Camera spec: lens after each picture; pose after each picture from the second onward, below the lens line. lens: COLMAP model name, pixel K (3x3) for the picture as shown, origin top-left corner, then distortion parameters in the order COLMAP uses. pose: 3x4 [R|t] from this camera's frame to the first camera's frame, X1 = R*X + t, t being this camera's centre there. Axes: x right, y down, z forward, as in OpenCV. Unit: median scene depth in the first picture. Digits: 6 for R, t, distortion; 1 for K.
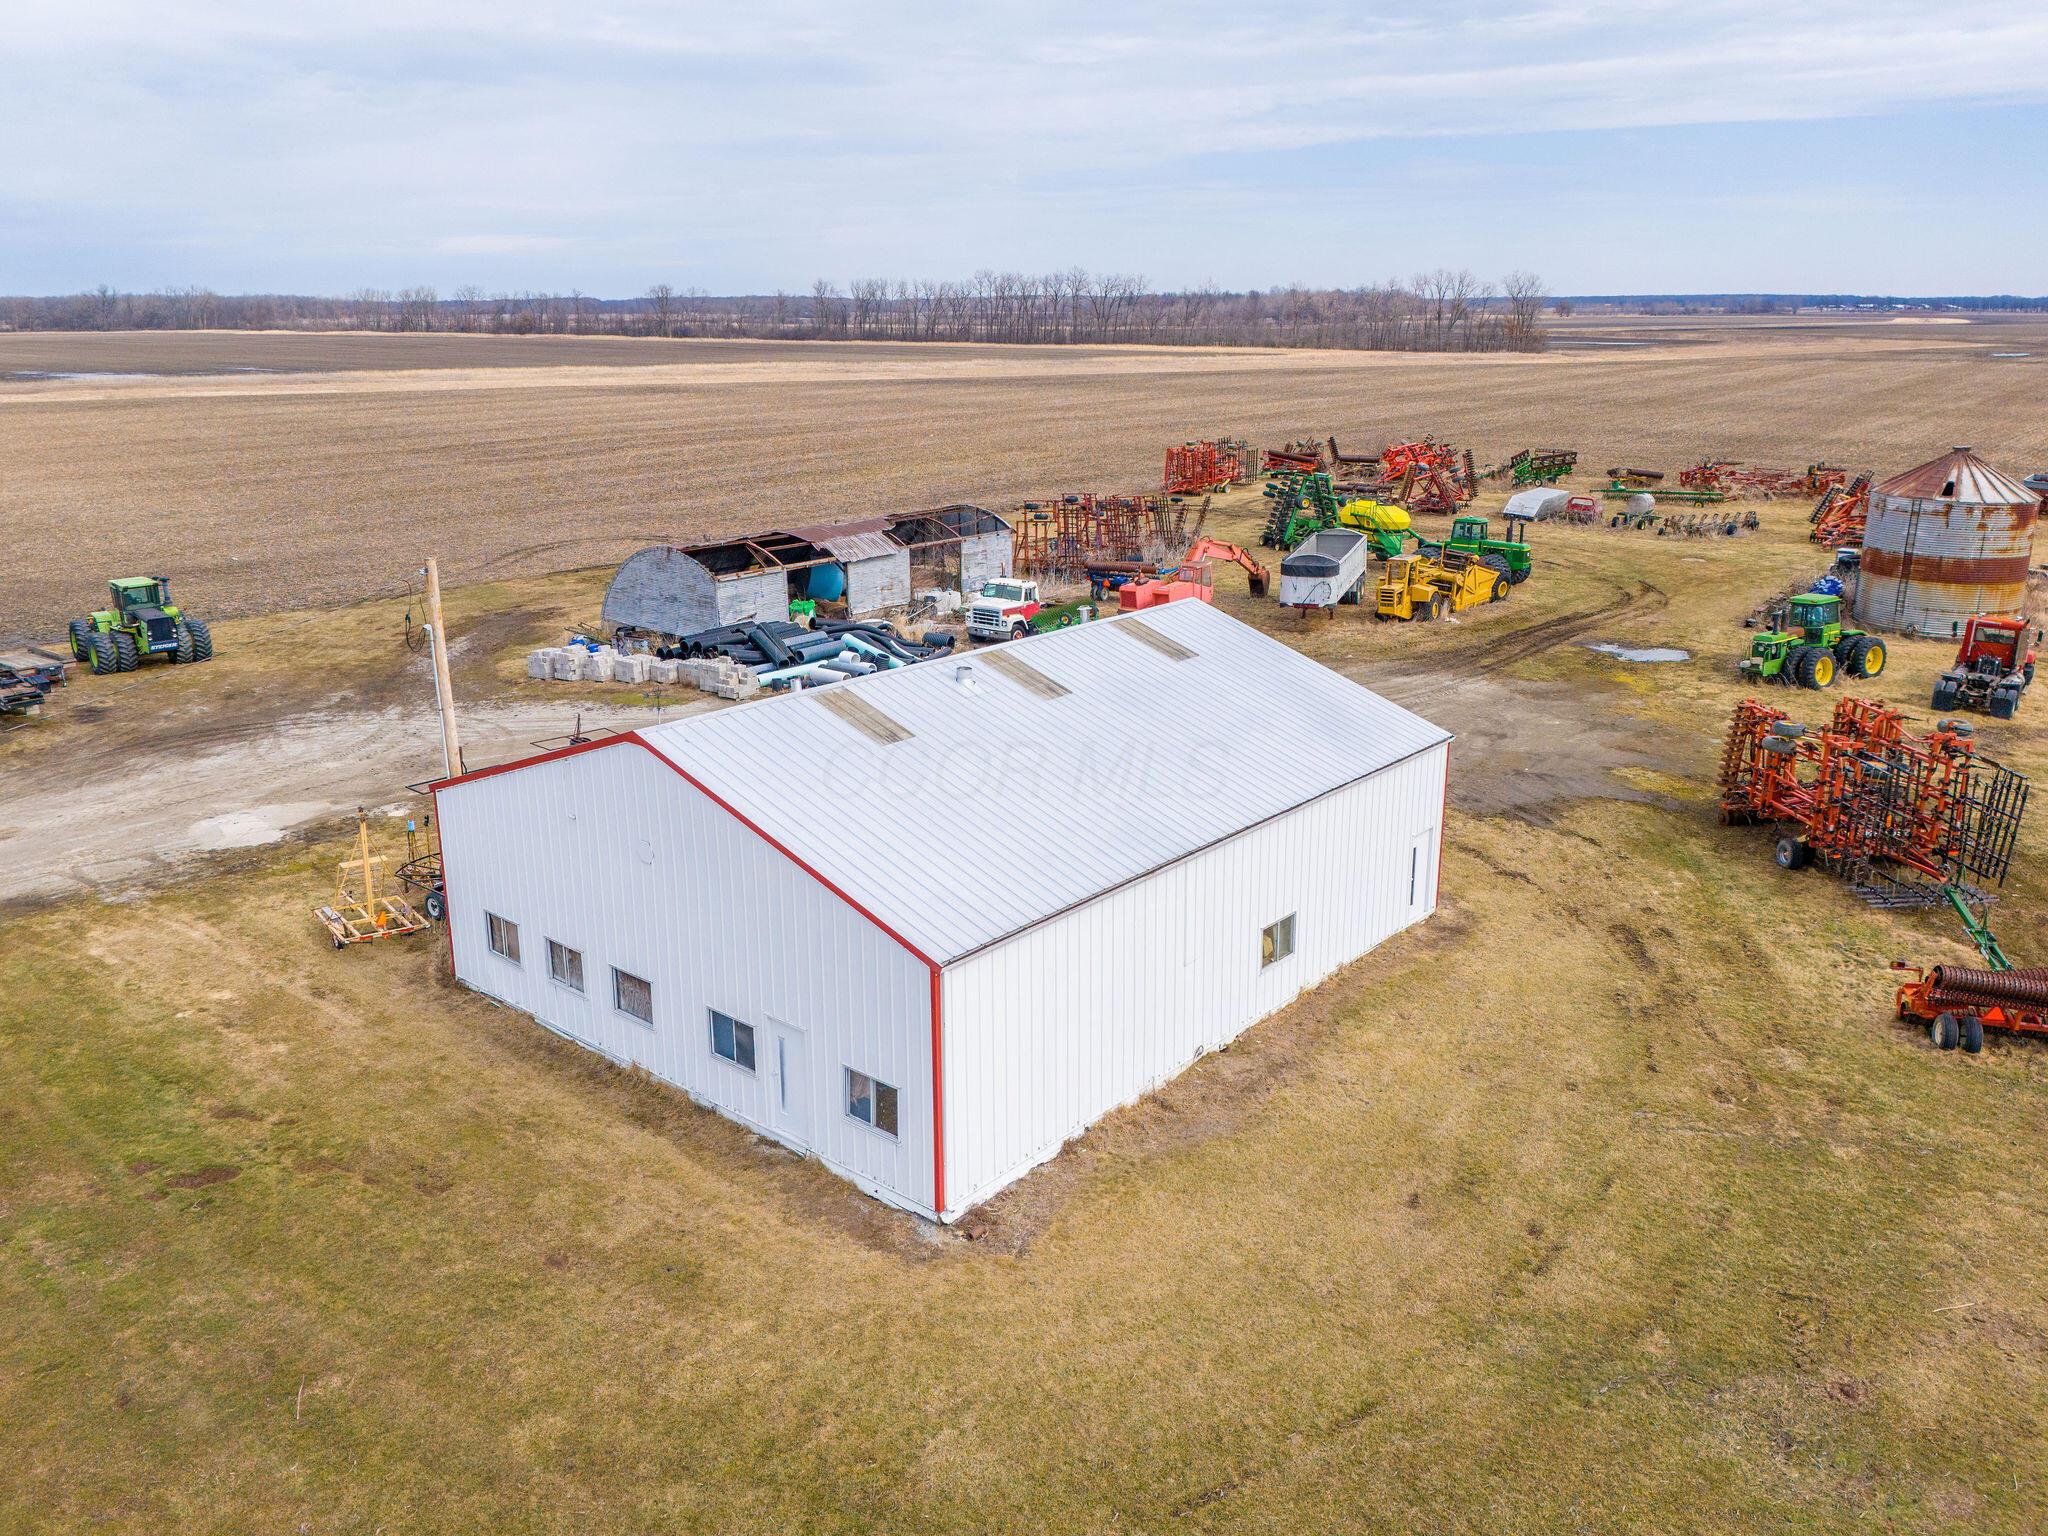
lens RADIAL K [[1554.1, 0, 1015.2], [0, 1554.1, 764.4], [0, 0, 1]] dist [0.005240, -0.004508]
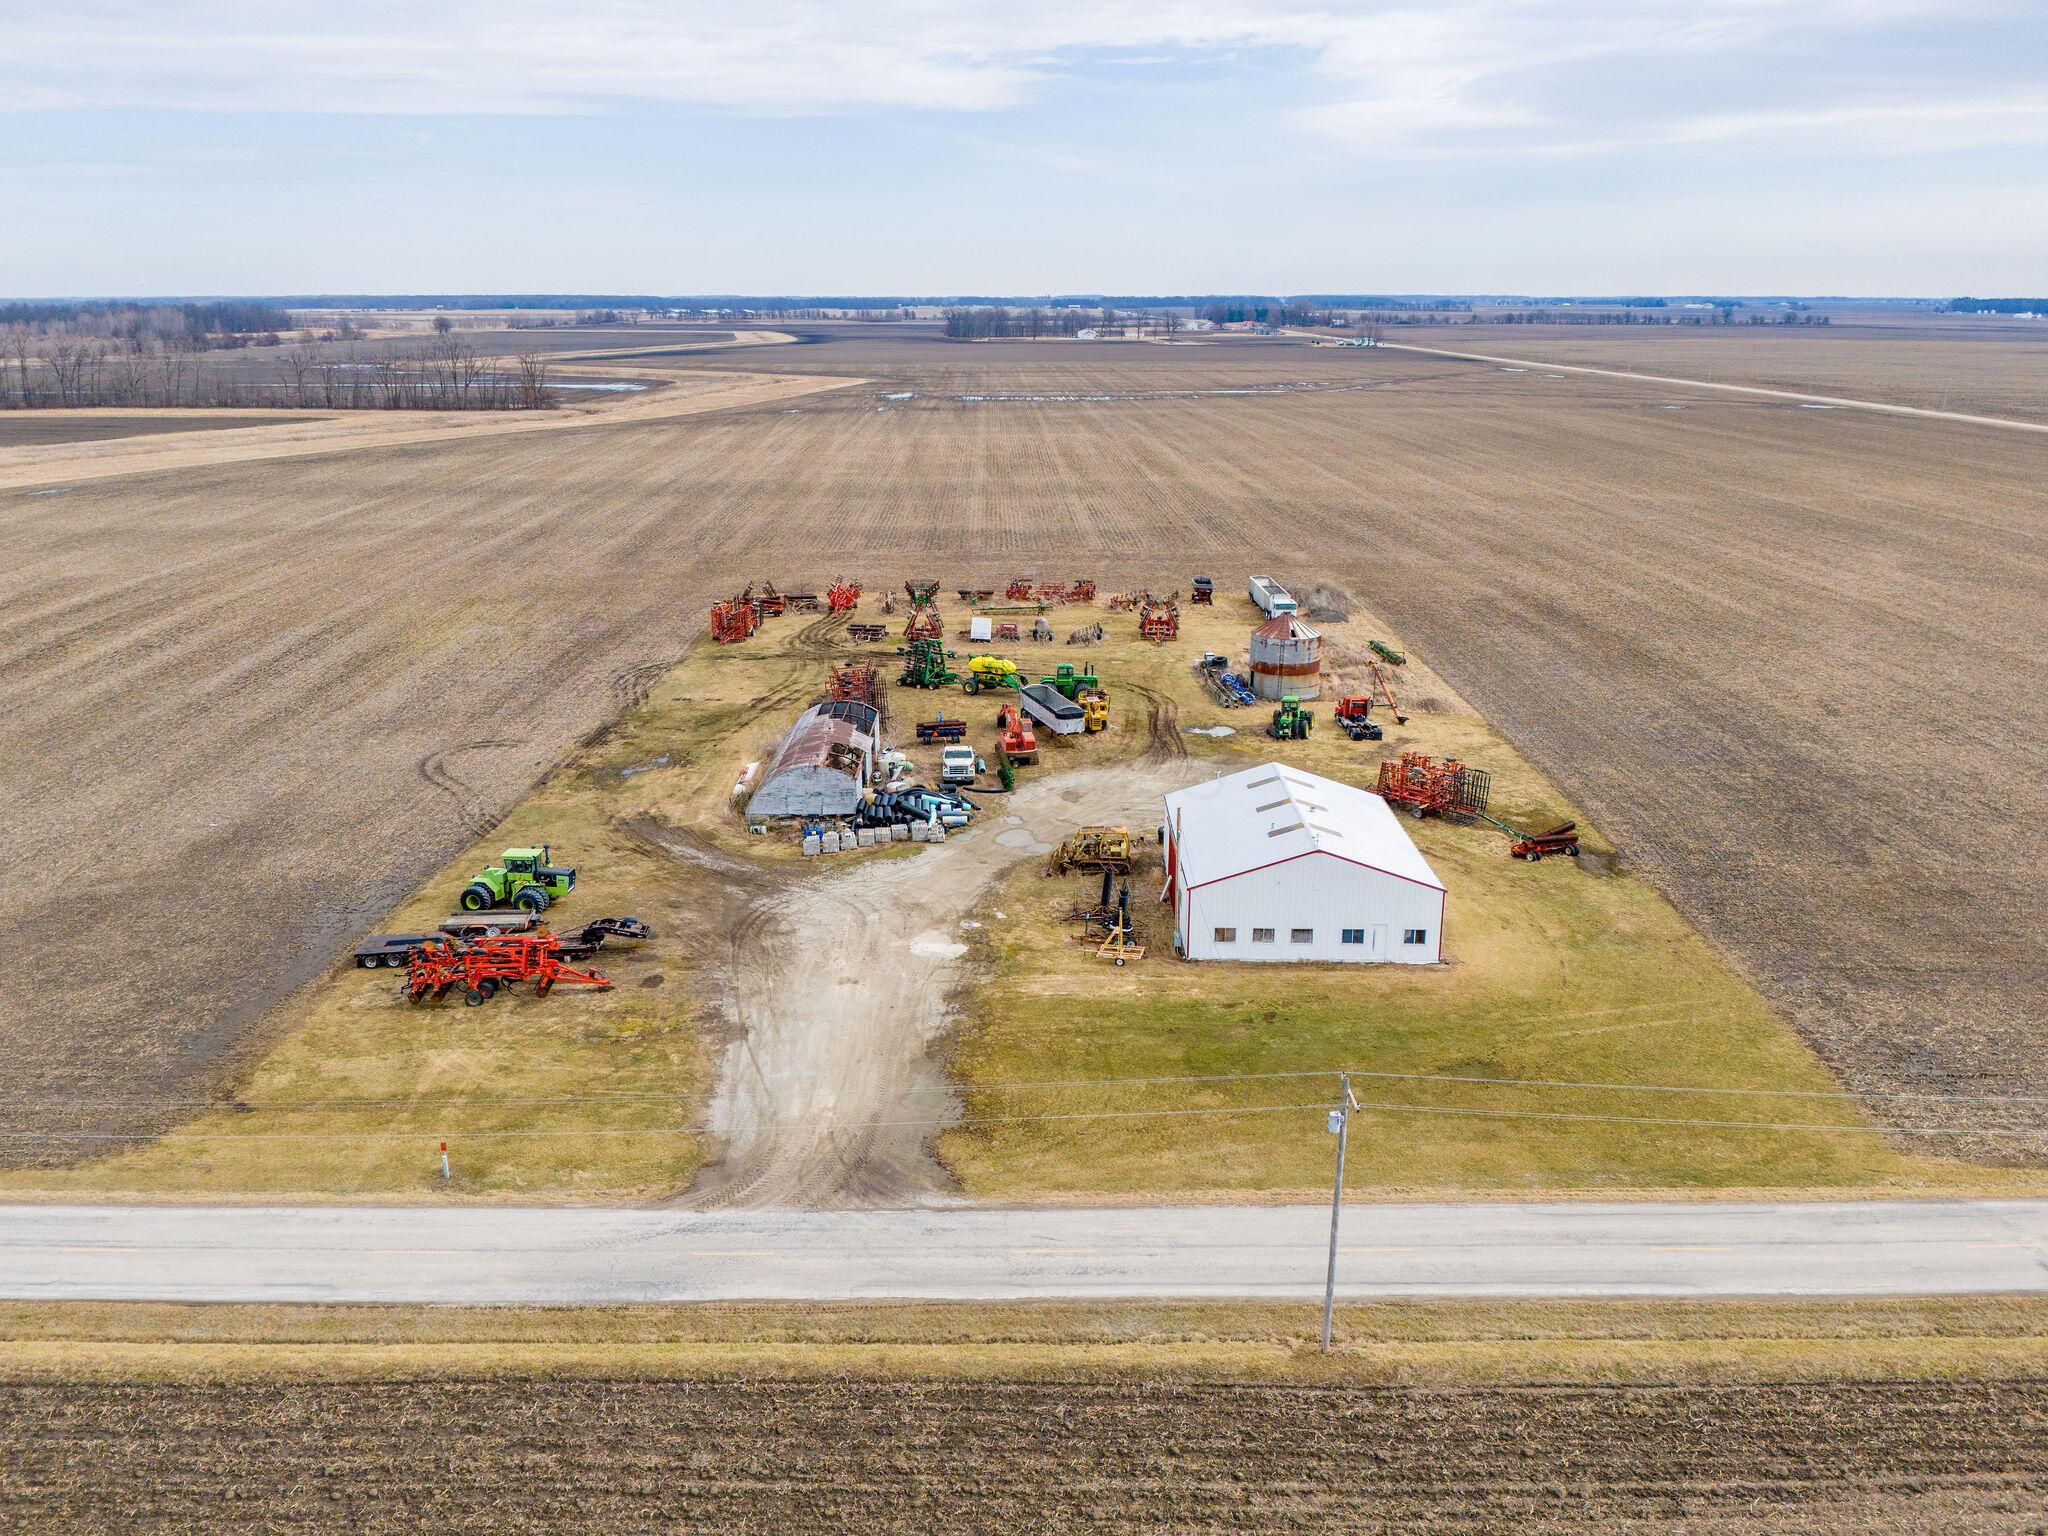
lens RADIAL K [[1498.3, 0, 1016.2], [0, 1498.3, 821.6], [0, 0, 1]] dist [0.111869, 0.000182]
pose [[0.767873, -0.202144, 0.607872, -2.037330], [0.177394, 0.978898, 0.101440, -0.394029], [-0.615550, 0.029939, 0.787529, -0.828297]]
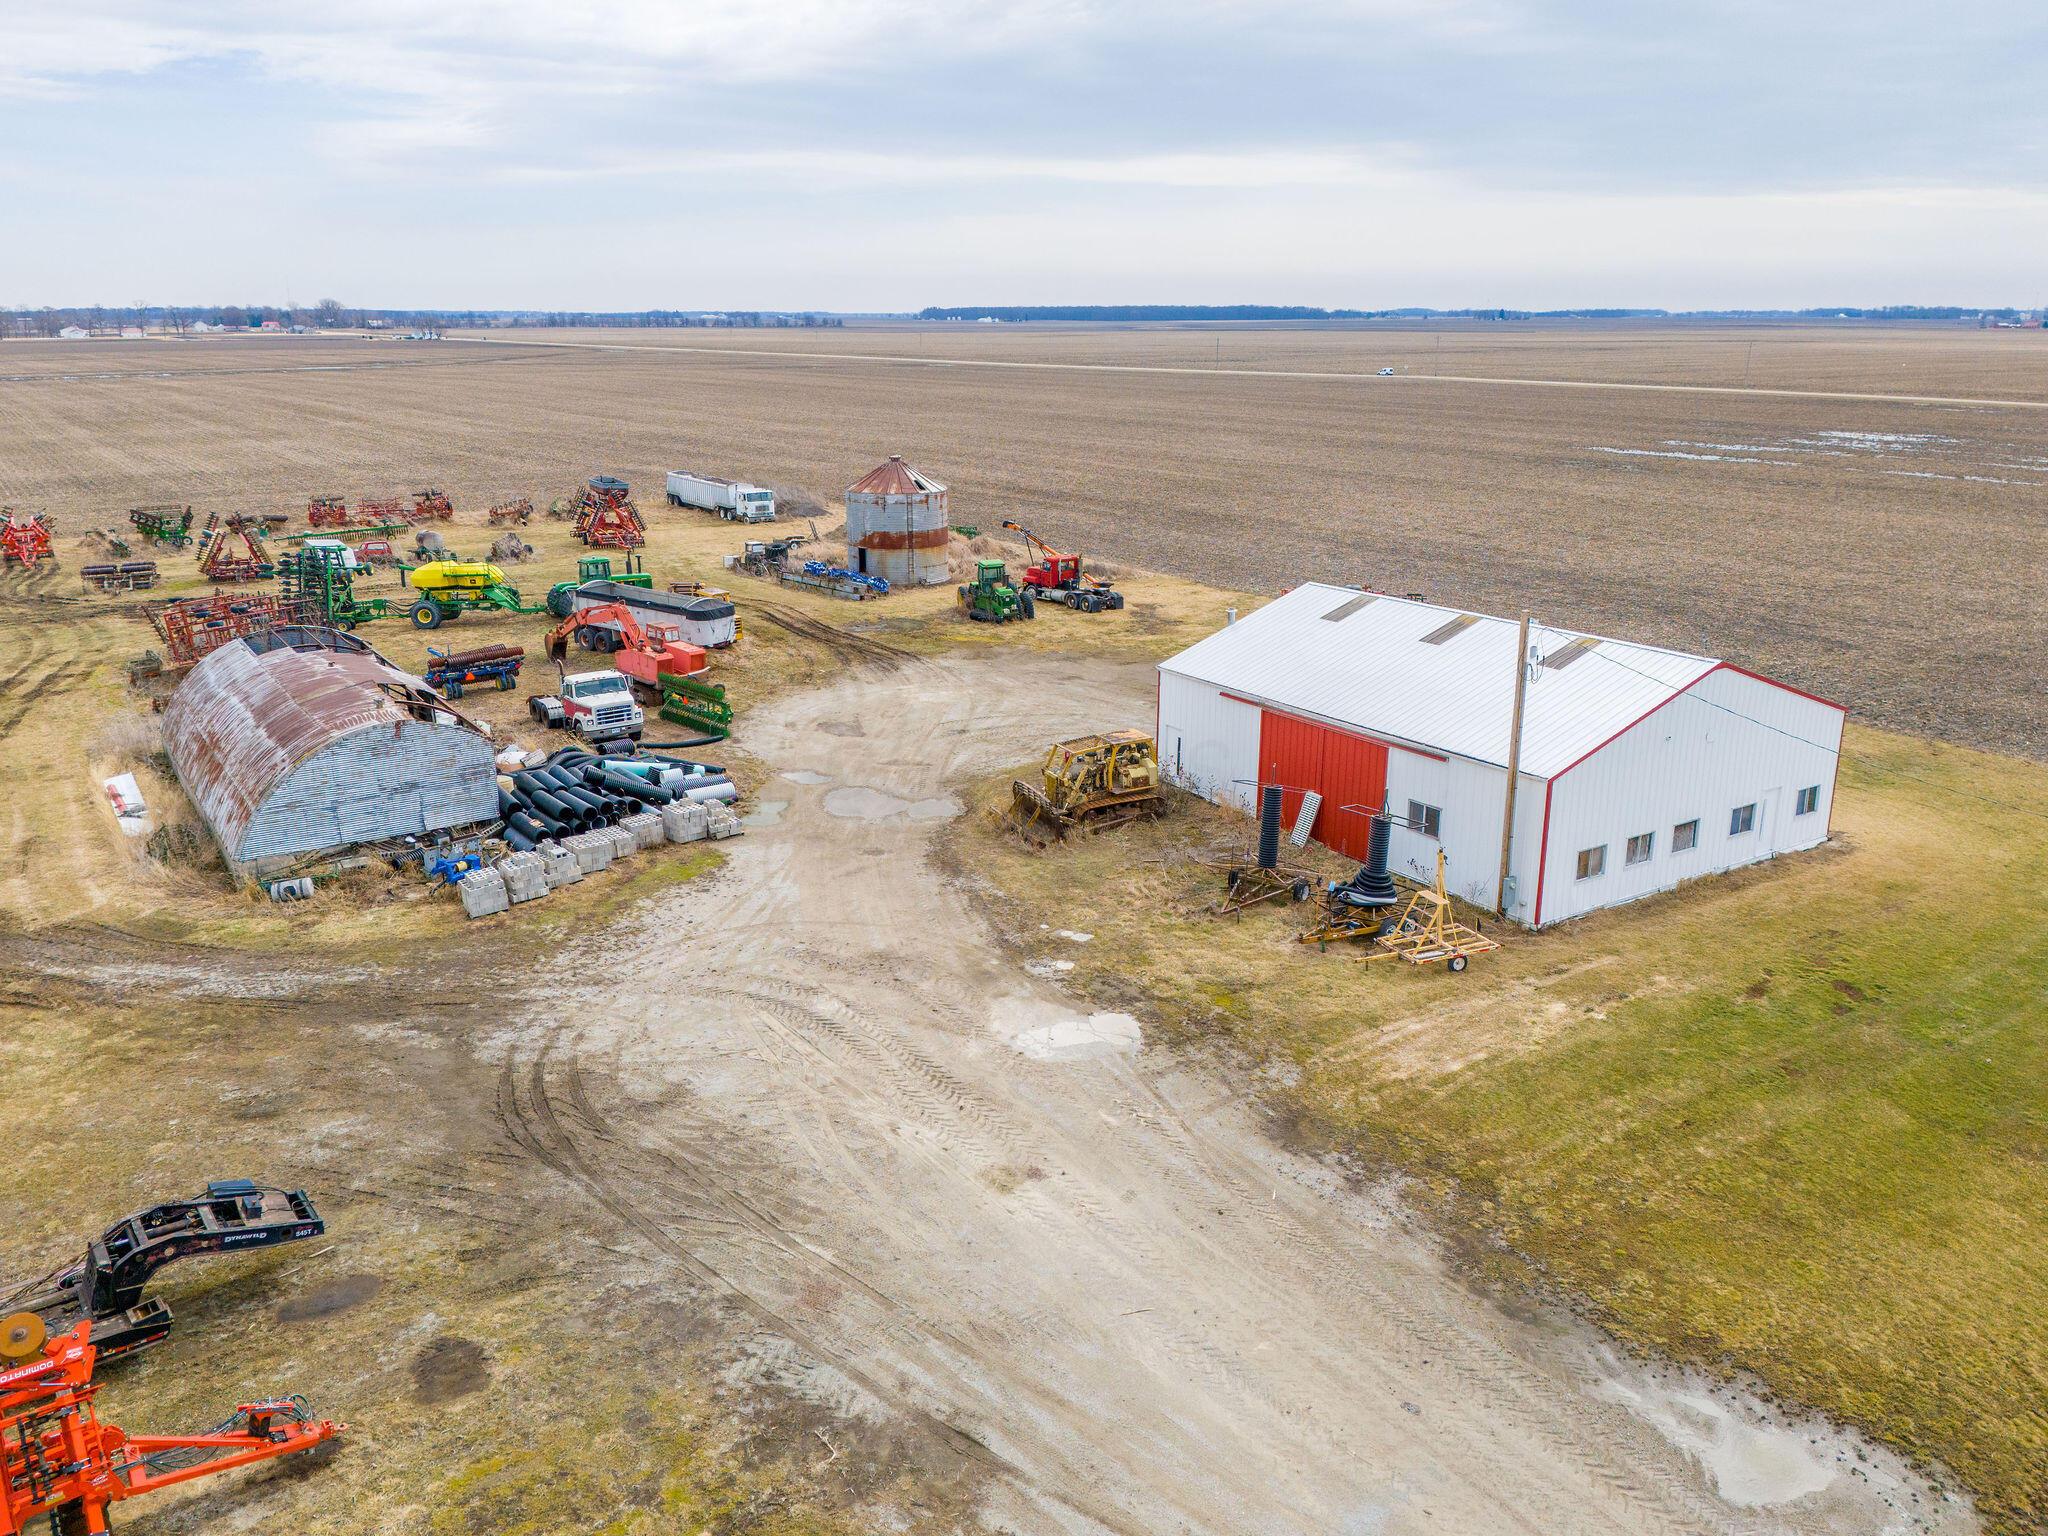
lens RADIAL K [[1554.1, 0, 1015.2], [0, 1554.1, 764.4], [0, 0, 1]] dist [0.005240, -0.004508]
pose [[0.282769, -0.260207, 0.923219, -1.594940], [0.270766, 0.945010, 0.183417, -0.336345], [-0.920178, 0.198112, 0.337675, 0.907331]]
